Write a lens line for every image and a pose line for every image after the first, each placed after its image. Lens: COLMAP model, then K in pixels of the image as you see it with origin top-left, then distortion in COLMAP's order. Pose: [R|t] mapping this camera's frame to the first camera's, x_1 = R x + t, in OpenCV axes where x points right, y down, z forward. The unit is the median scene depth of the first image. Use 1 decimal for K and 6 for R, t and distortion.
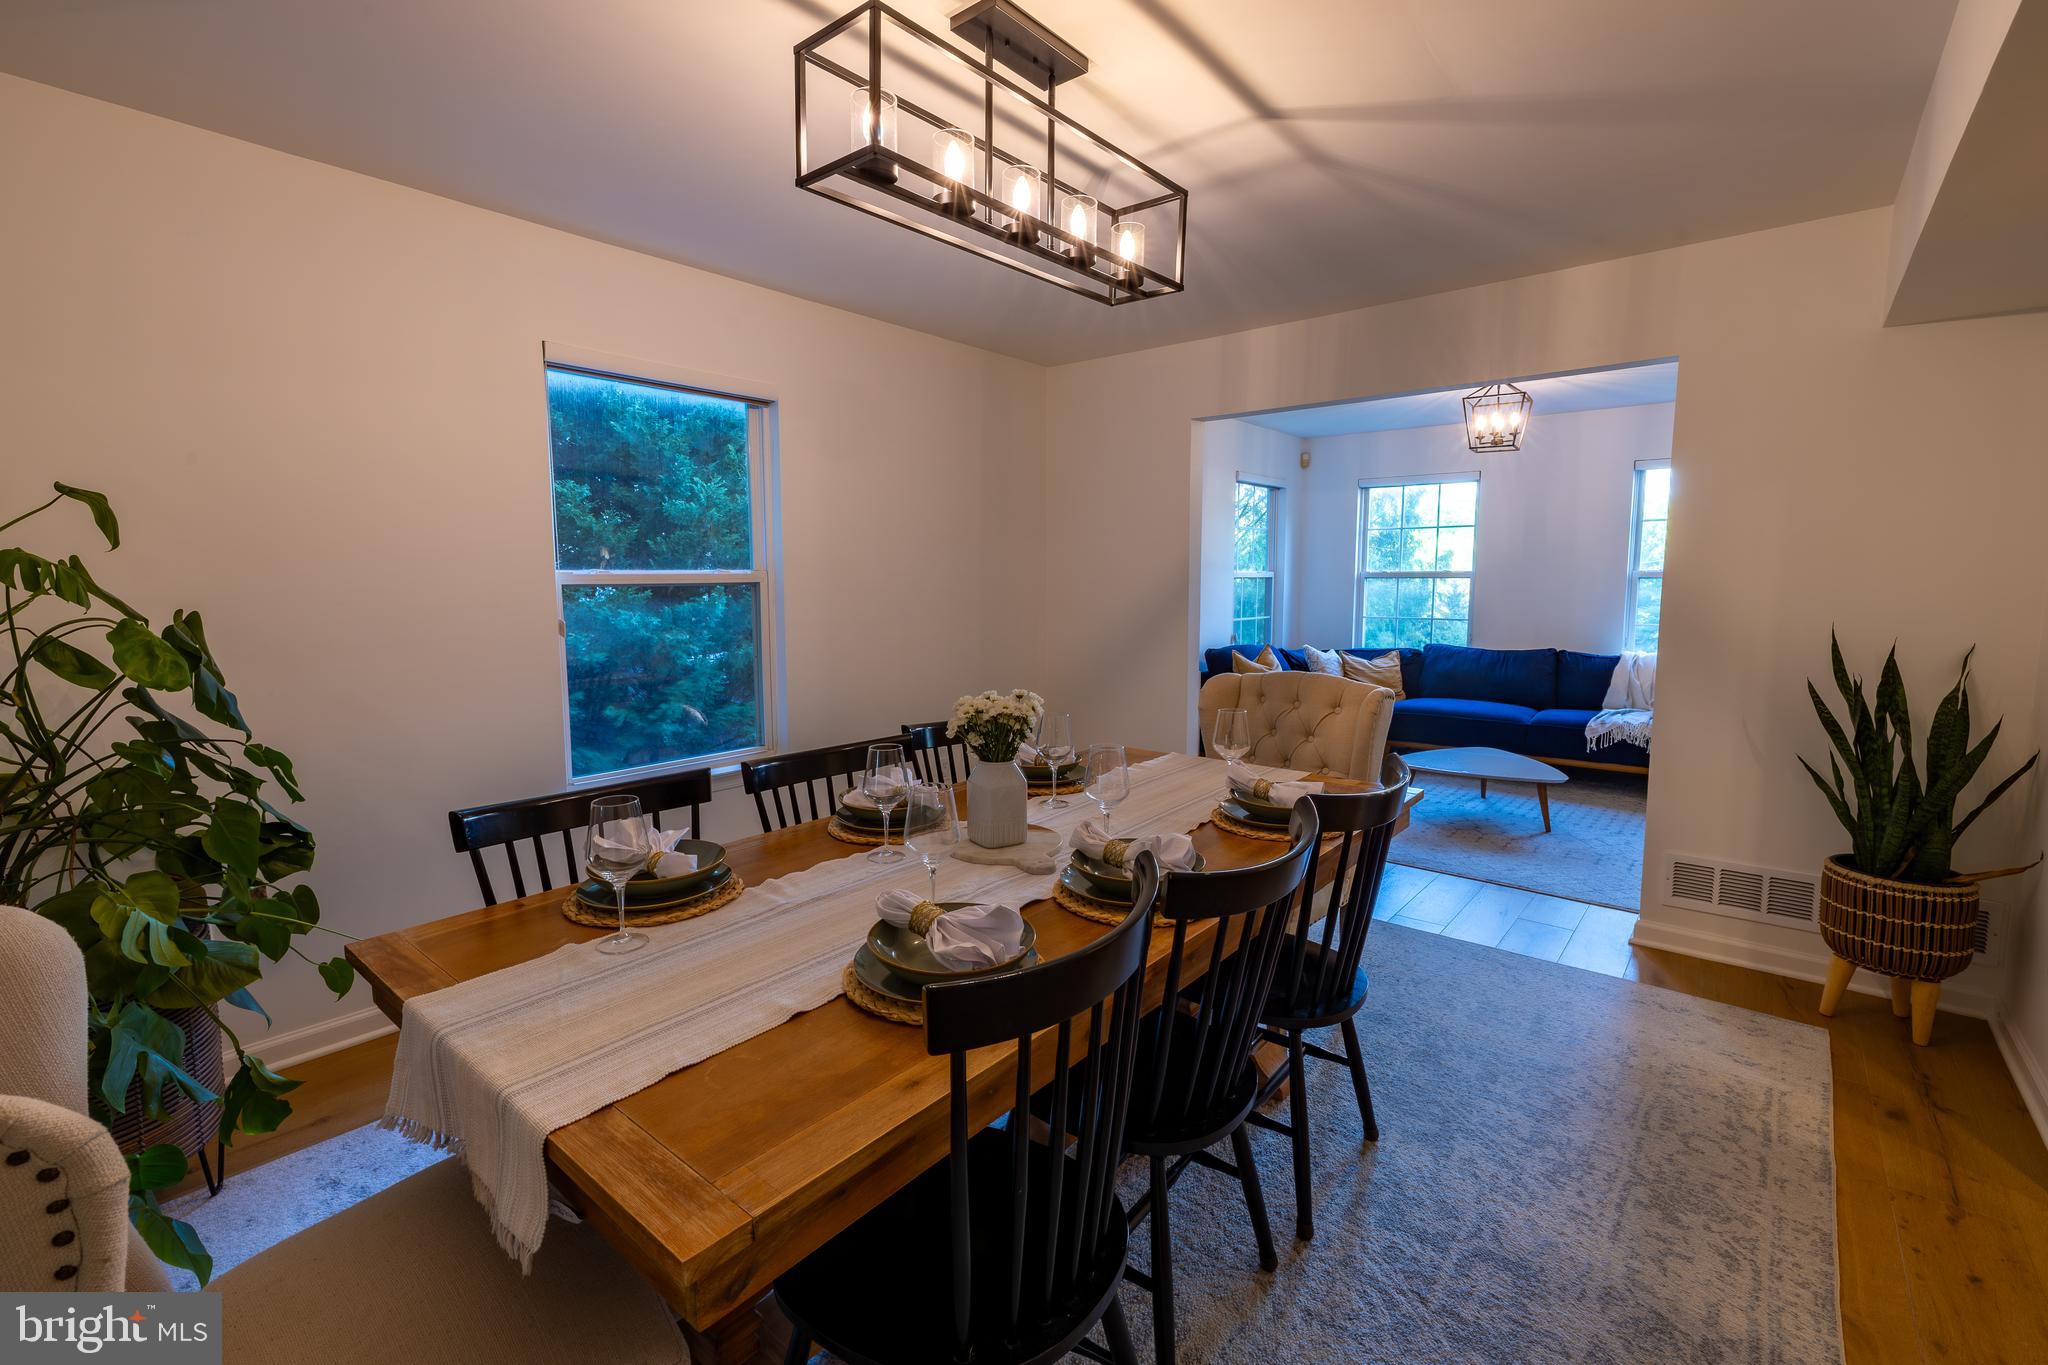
lens RADIAL K [[879.9, 0, 1024.0], [0, 879.9, 682.5], [0, 0, 1]] dist [0.001404, 0.000215]
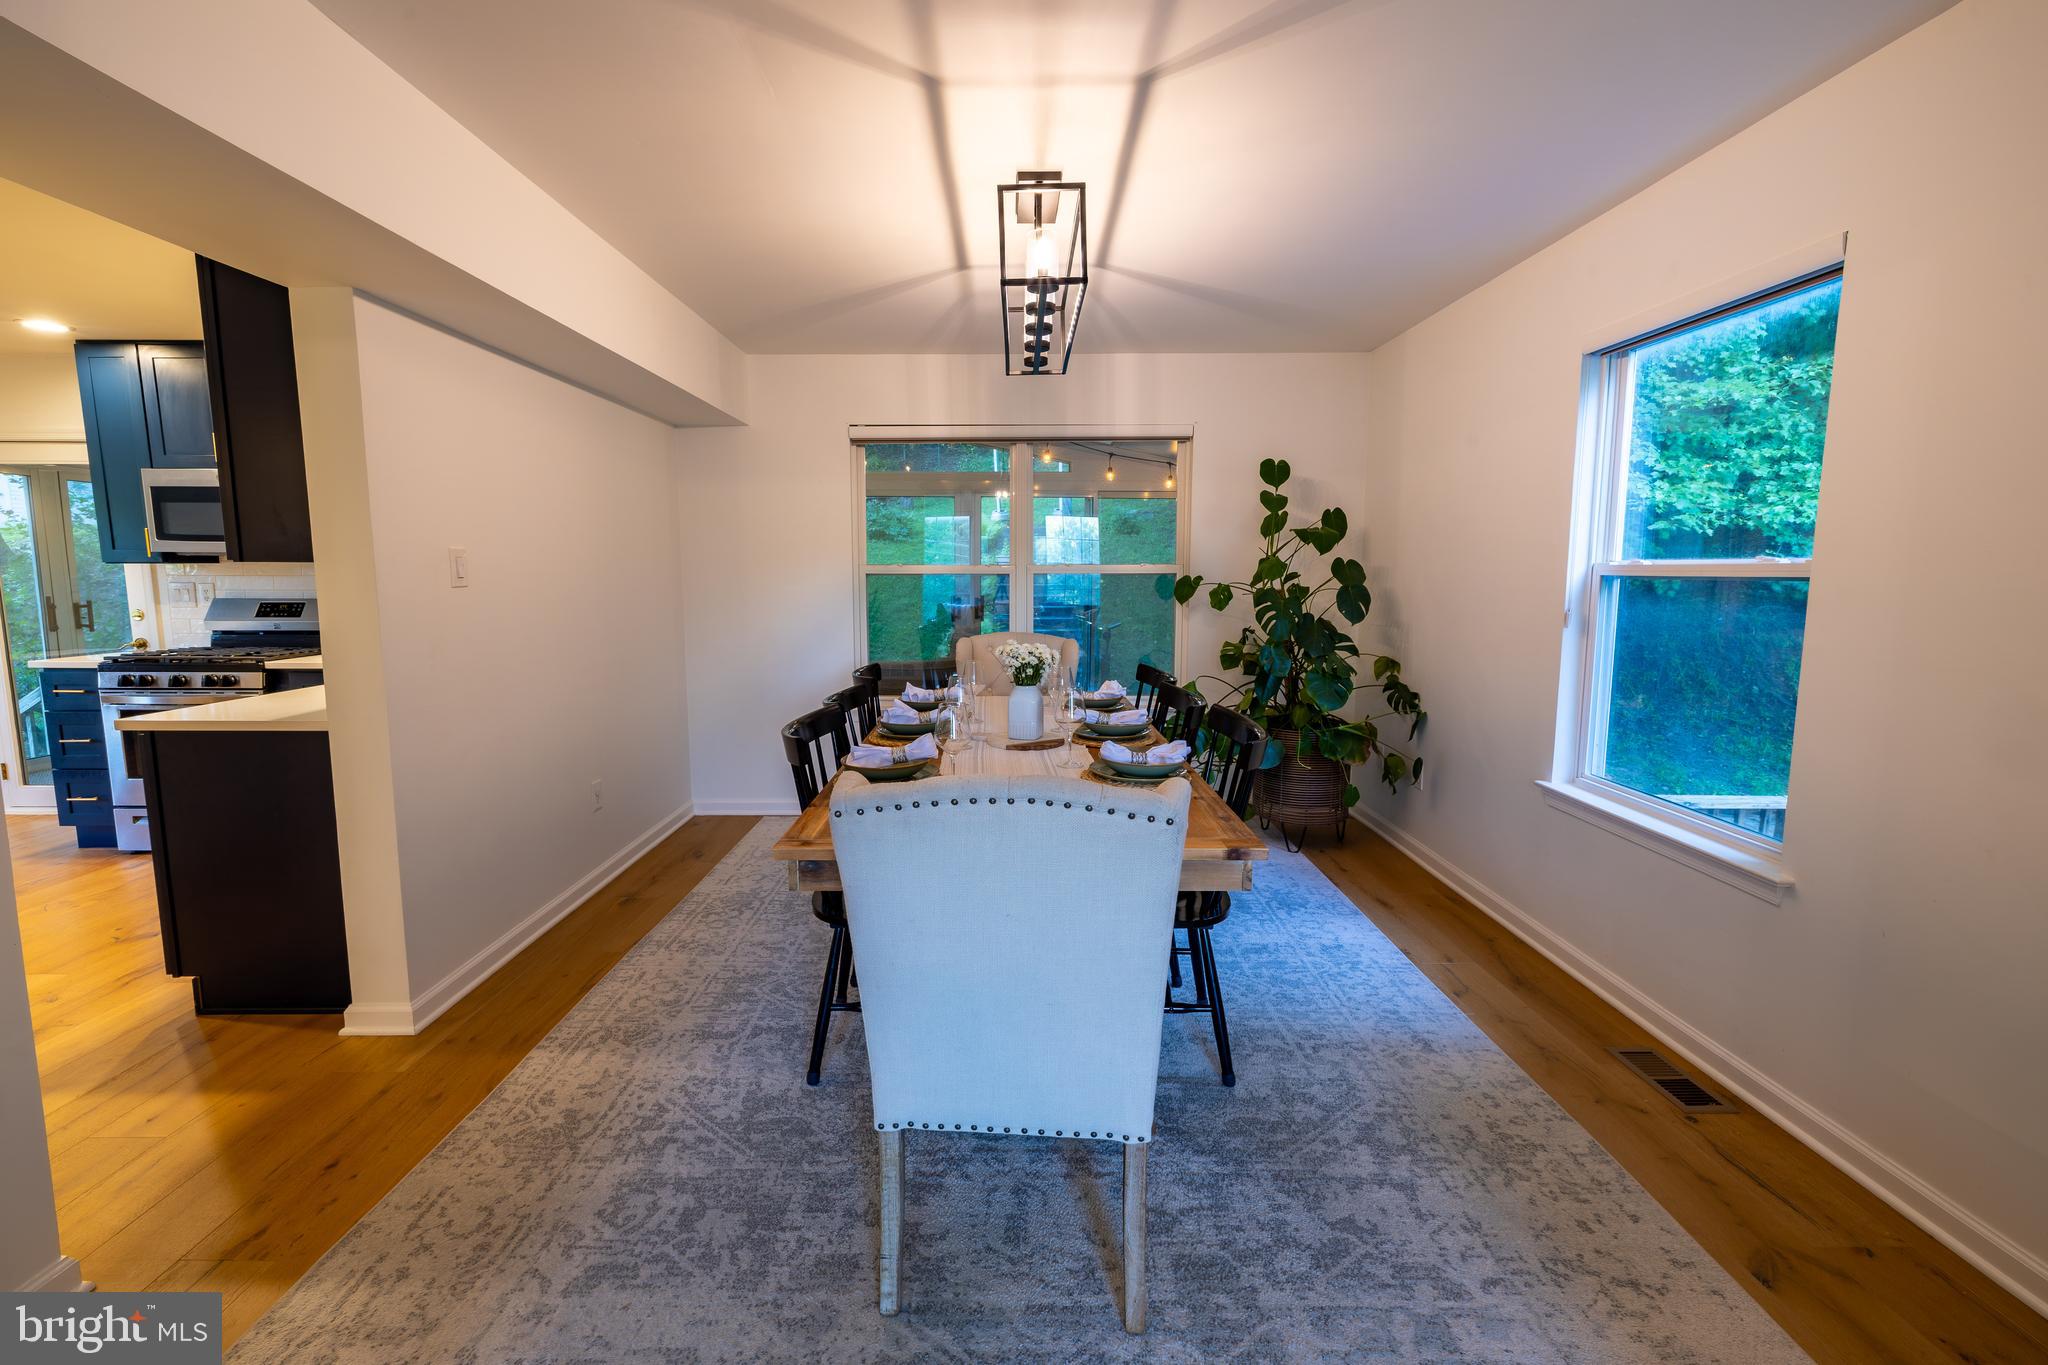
lens RADIAL K [[858.5, 0, 1024.0], [0, 858.5, 682.5], [0, 0, 1]] dist [-0.001447, -0.000622]
pose [[-0.754340, 0.082186, -0.651319, 0.835680], [-0.066023, 0.977605, 0.199824, -0.199304], [0.653156, 0.193737, -0.732020, 1.820803]]
